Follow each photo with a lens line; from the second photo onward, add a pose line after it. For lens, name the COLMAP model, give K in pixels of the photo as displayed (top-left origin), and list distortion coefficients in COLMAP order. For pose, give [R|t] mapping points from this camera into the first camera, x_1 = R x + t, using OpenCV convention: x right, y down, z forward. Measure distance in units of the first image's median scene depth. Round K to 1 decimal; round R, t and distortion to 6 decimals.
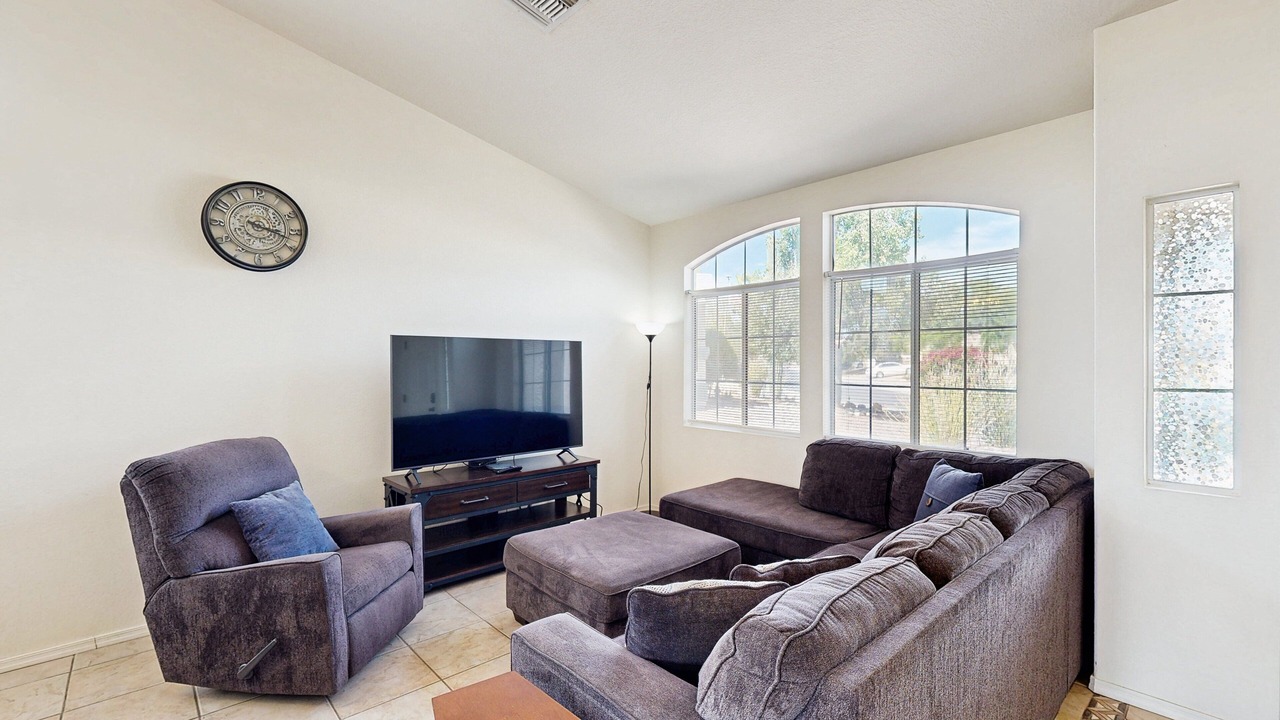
lens RADIAL K [[558.1, 0, 640.0], [0, 558.1, 360.0], [0, 0, 1]] dist [-0.000879, 0.000549]
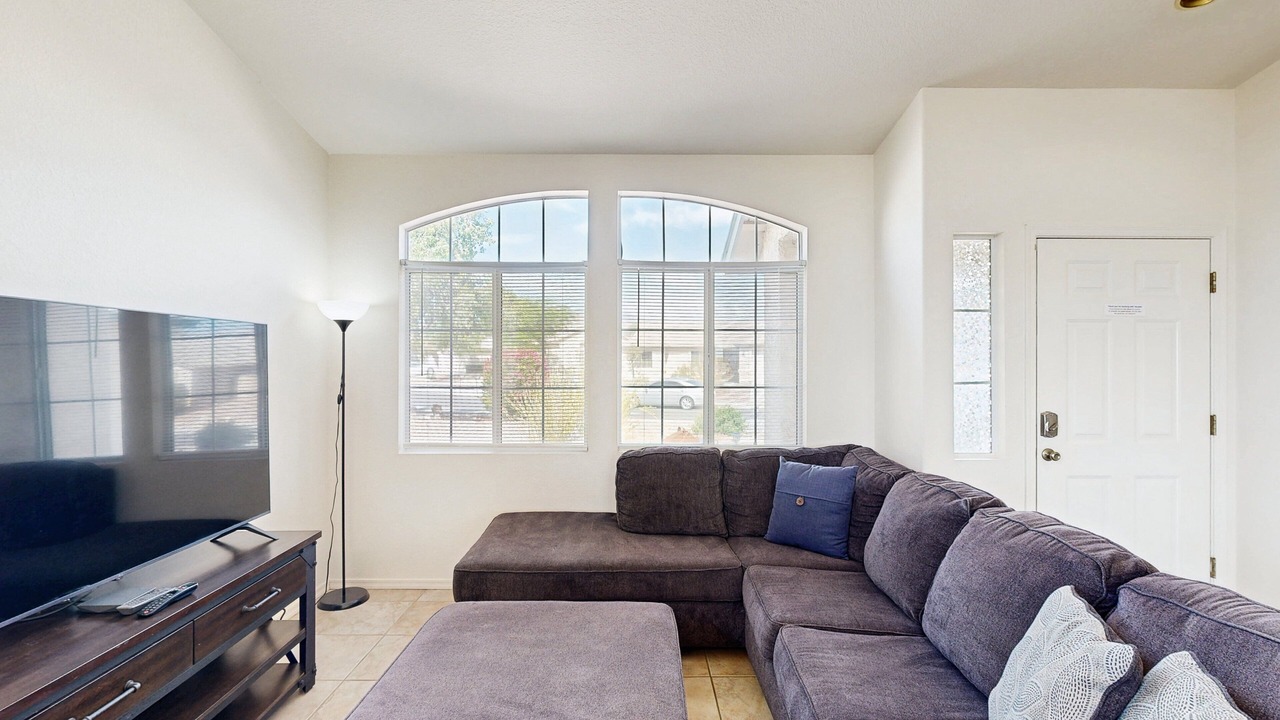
lens RADIAL K [[558.1, 0, 640.0], [0, 558.1, 360.0], [0, 0, 1]] dist [-0.000879, 0.000549]
pose [[0.667043, -0.002079, 0.745016, -0.261712], [-0.002763, 0.999982, 0.005265, -0.003192], [-0.745014, -0.005571, 0.667025, 0.337240]]
